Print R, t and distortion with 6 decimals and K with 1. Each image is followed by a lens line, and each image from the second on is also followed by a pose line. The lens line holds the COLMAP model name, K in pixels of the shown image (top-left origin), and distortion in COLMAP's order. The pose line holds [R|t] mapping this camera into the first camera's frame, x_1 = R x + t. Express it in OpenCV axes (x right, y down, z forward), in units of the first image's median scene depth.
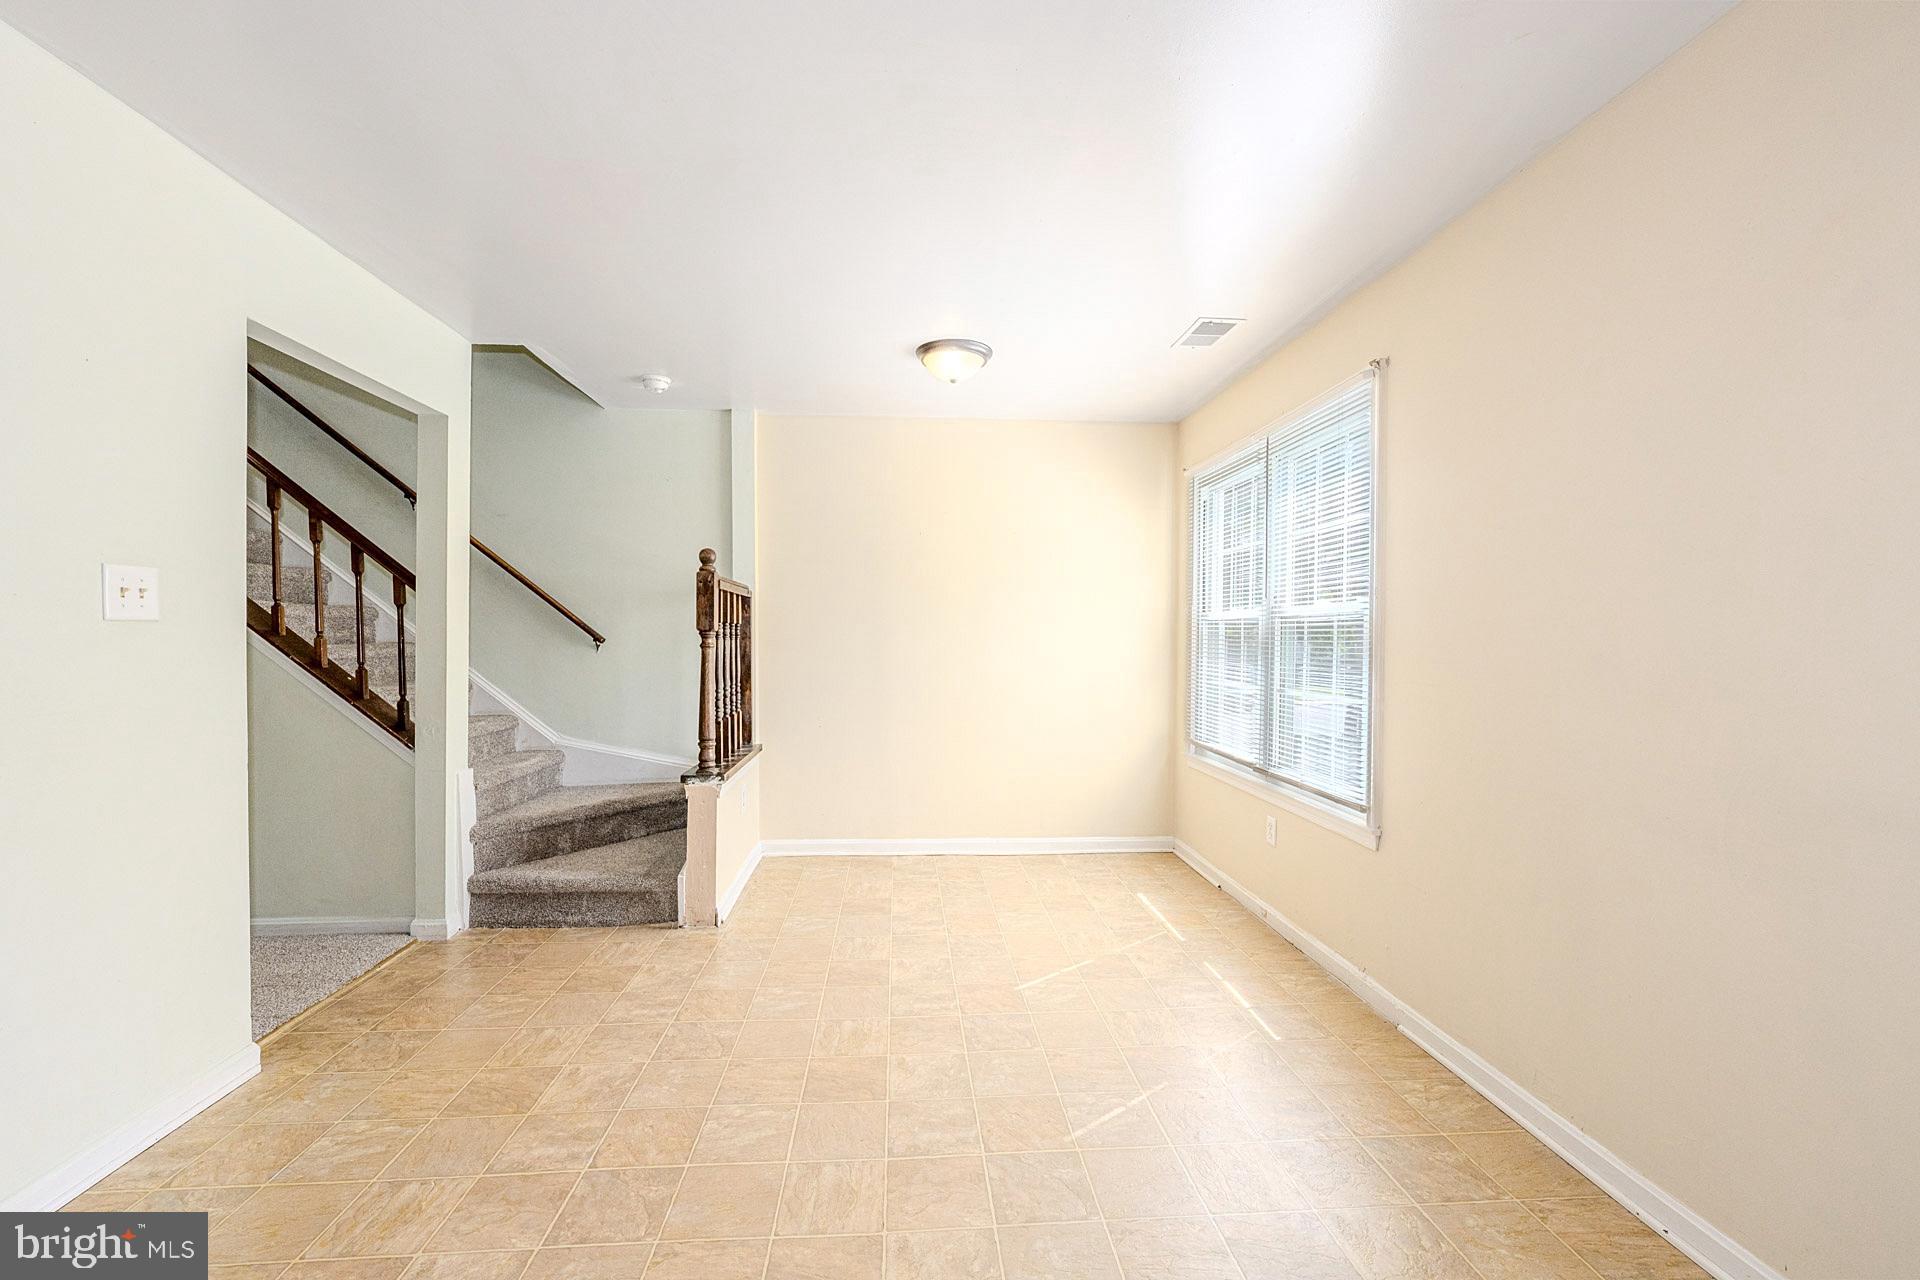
lens RADIAL K [[778.9, 0, 951.1], [0, 778.9, 649.5], [0, 0, 1]] dist [-0.000692, 0.000109]
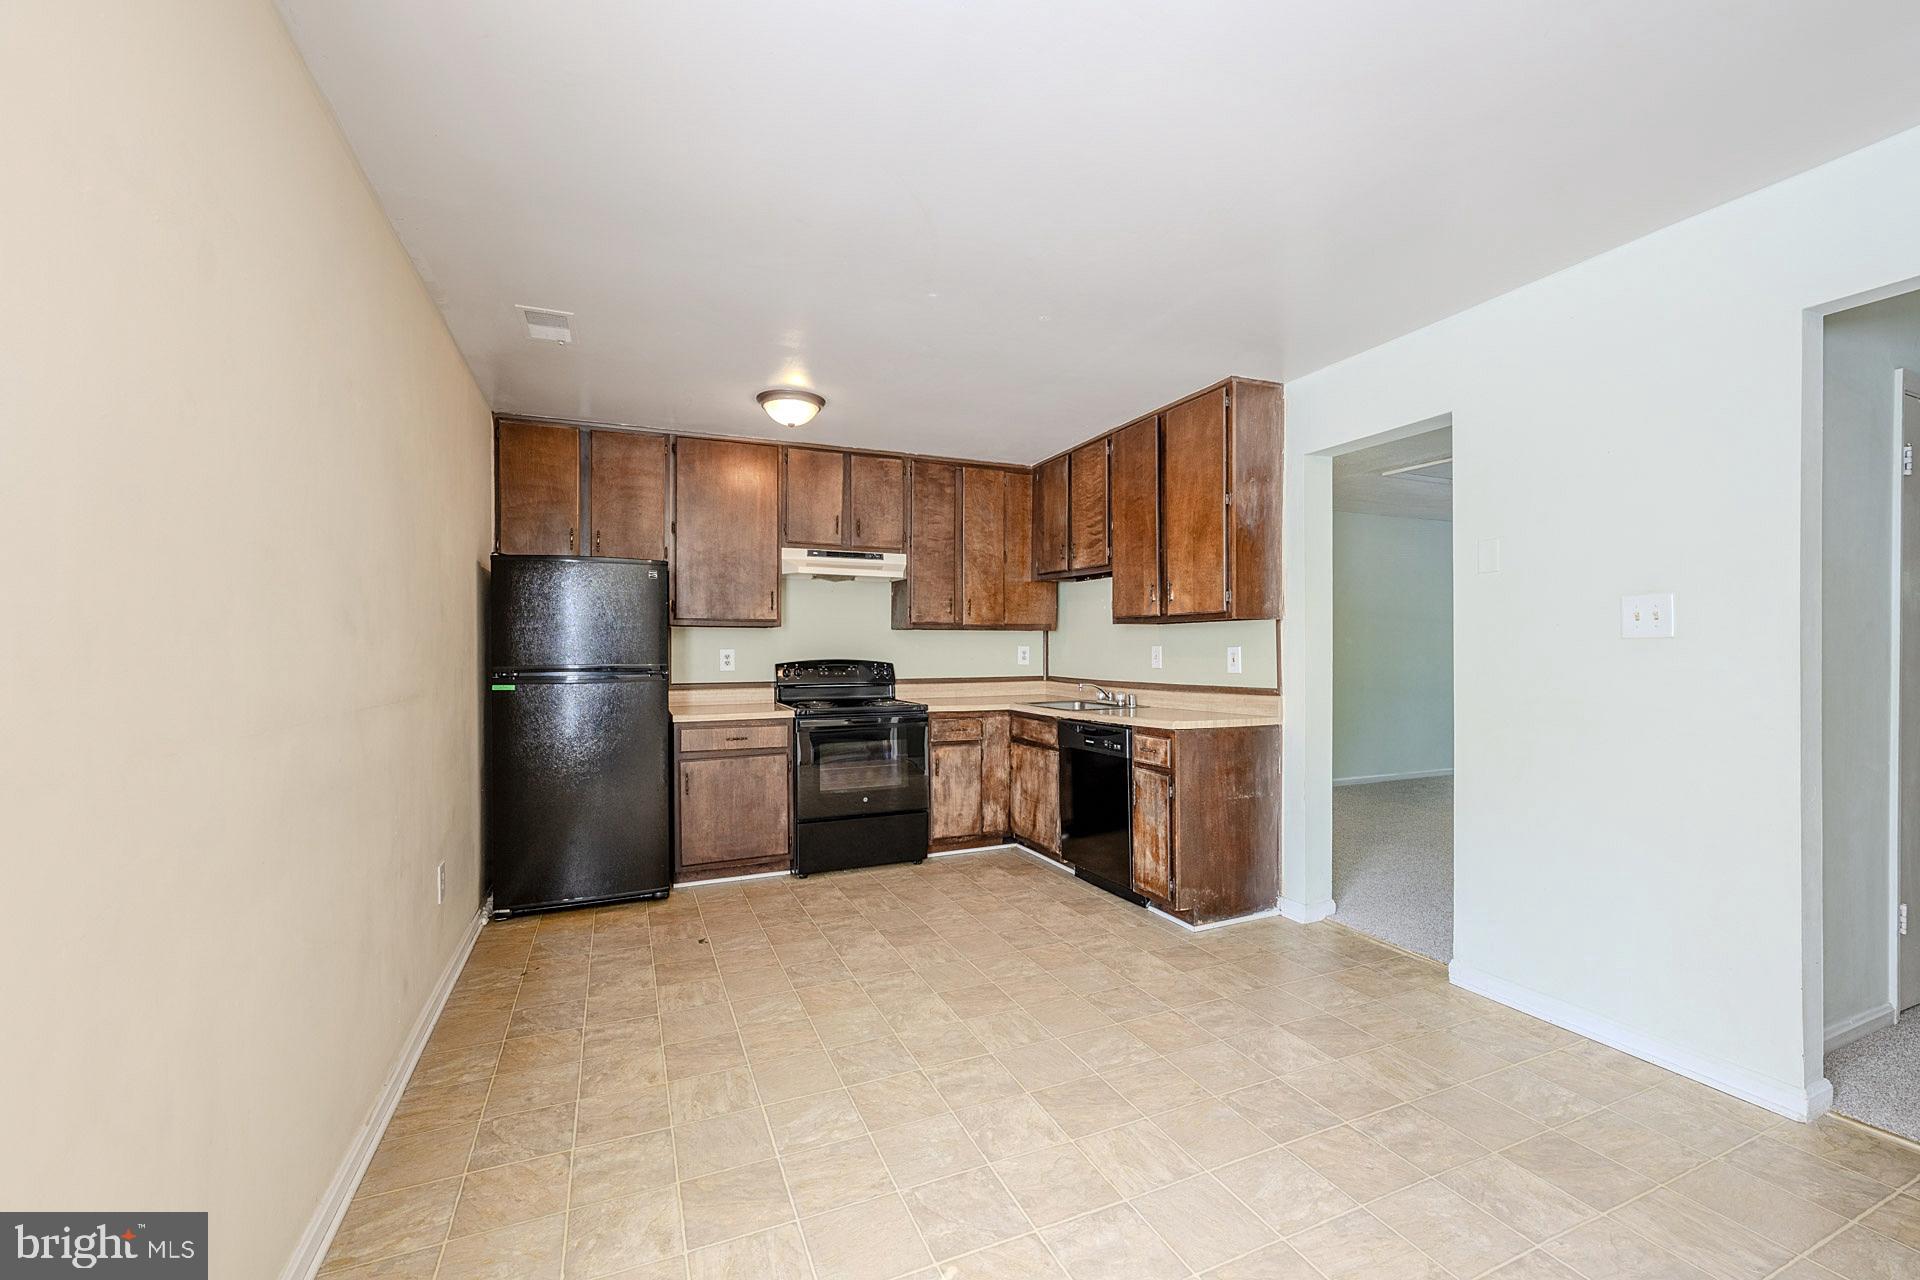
lens RADIAL K [[778.9, 0, 951.1], [0, 778.9, 649.5], [0, 0, 1]] dist [-0.000692, 0.000109]
pose [[-0.945886, -0.000473, -0.324500, 0.242548], [-0.004848, 0.999908, 0.012676, -0.016543], [0.324464, 0.013563, -0.945801, 1.032439]]
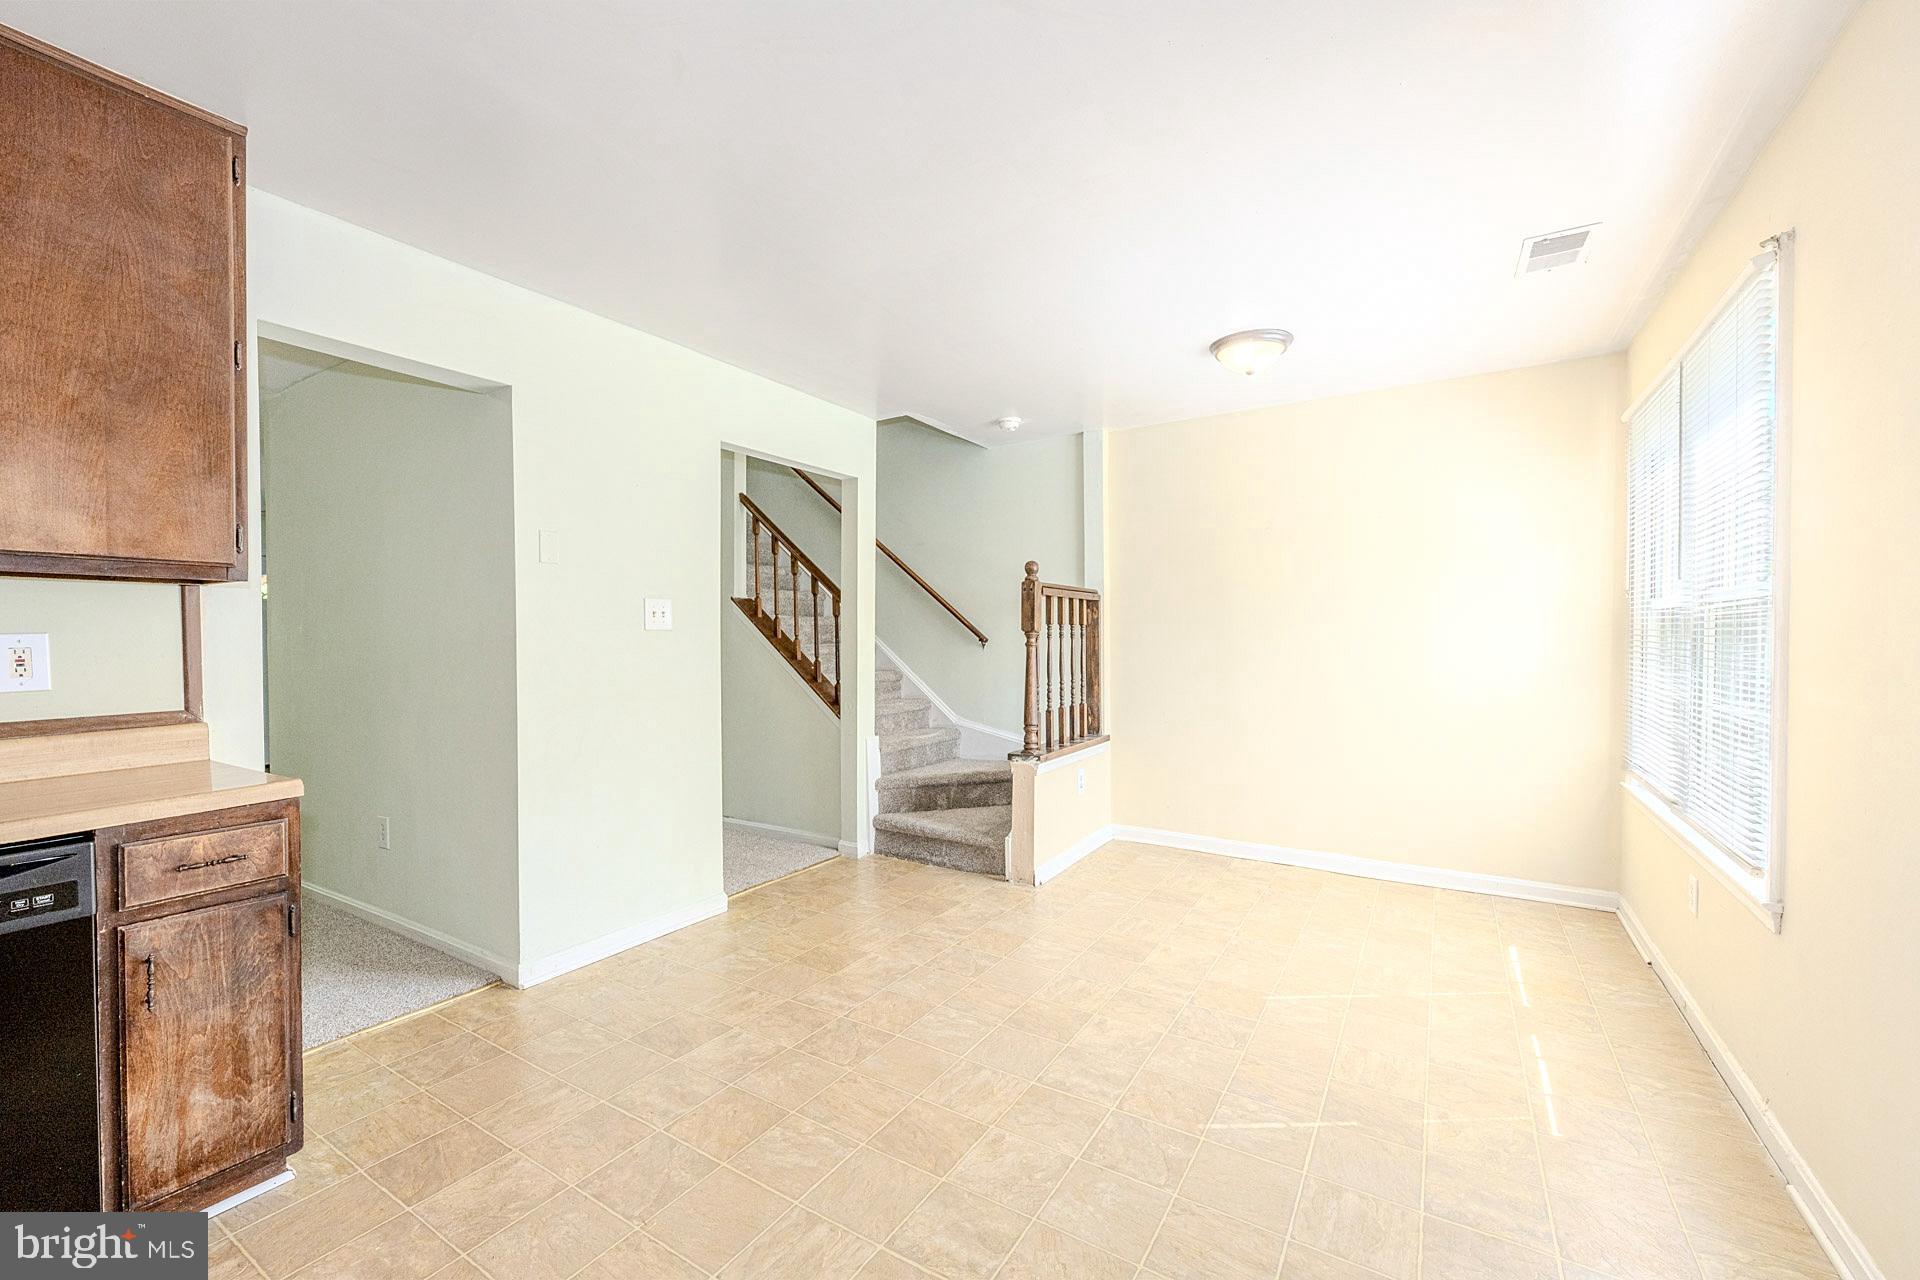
lens RADIAL K [[778.9, 0, 951.1], [0, 778.9, 649.5], [0, 0, 1]] dist [-0.000692, 0.000109]
pose [[0.803585, 0.002136, -0.595187, 0.290620], [-0.001593, 0.999998, 0.001438, 0.001266], [0.595188, -0.000207, 0.803586, -0.007651]]
